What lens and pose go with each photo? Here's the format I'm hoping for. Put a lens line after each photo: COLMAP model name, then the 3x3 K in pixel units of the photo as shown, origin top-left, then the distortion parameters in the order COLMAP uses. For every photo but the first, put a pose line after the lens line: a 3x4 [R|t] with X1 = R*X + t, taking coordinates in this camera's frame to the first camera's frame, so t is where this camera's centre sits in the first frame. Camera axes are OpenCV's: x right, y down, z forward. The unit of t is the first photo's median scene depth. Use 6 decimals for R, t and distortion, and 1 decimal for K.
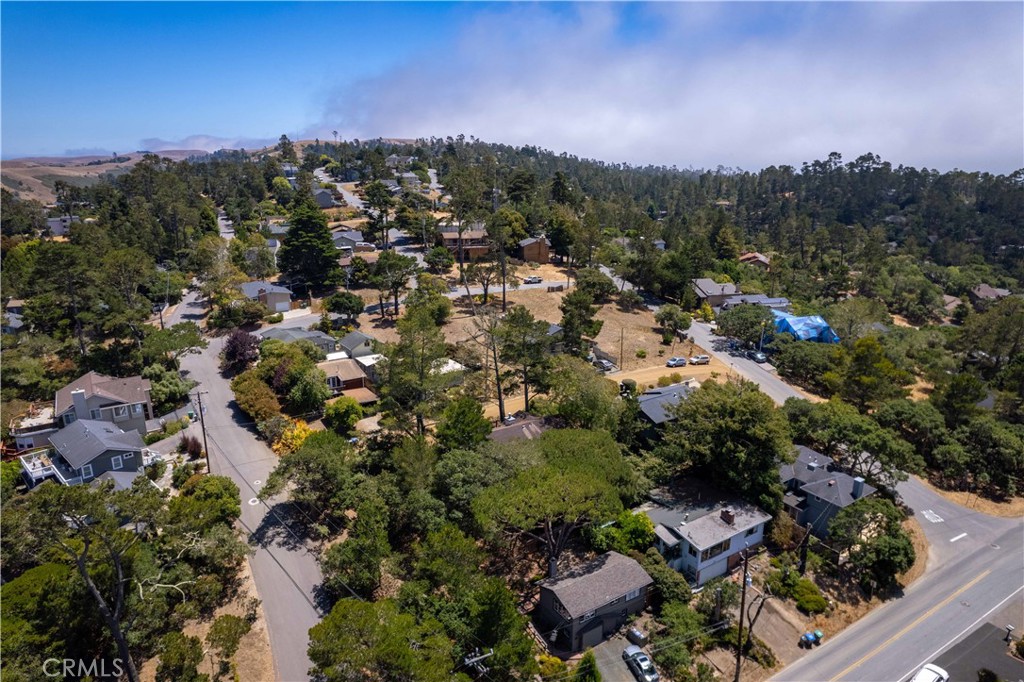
lens RADIAL K [[649.2, 0, 513.3], [0, 649.2, 335.0], [0, 0, 1]] dist [-0.050818, 0.035918]
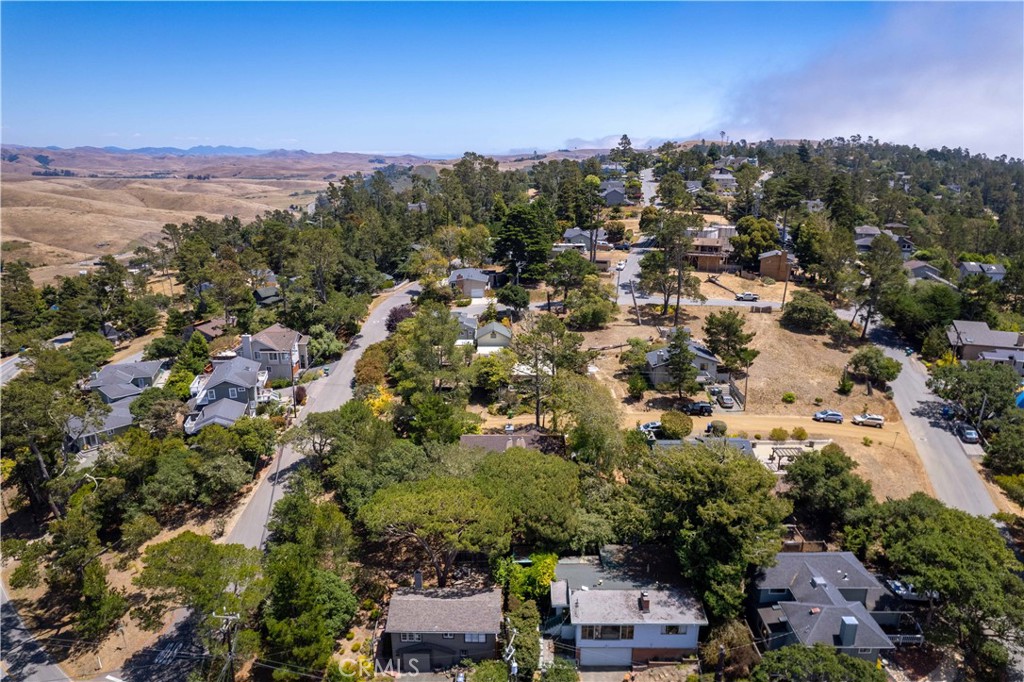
lens RADIAL K [[649.2, 0, 515.9], [0, 649.2, 344.5], [0, 0, 1]] dist [-0.050818, 0.035918]
pose [[0.841345, 0.153692, -0.518187, 0.338663], [-0.147108, 0.987641, 0.054081, -0.033102], [0.520095, 0.030729, 0.853556, 0.129012]]
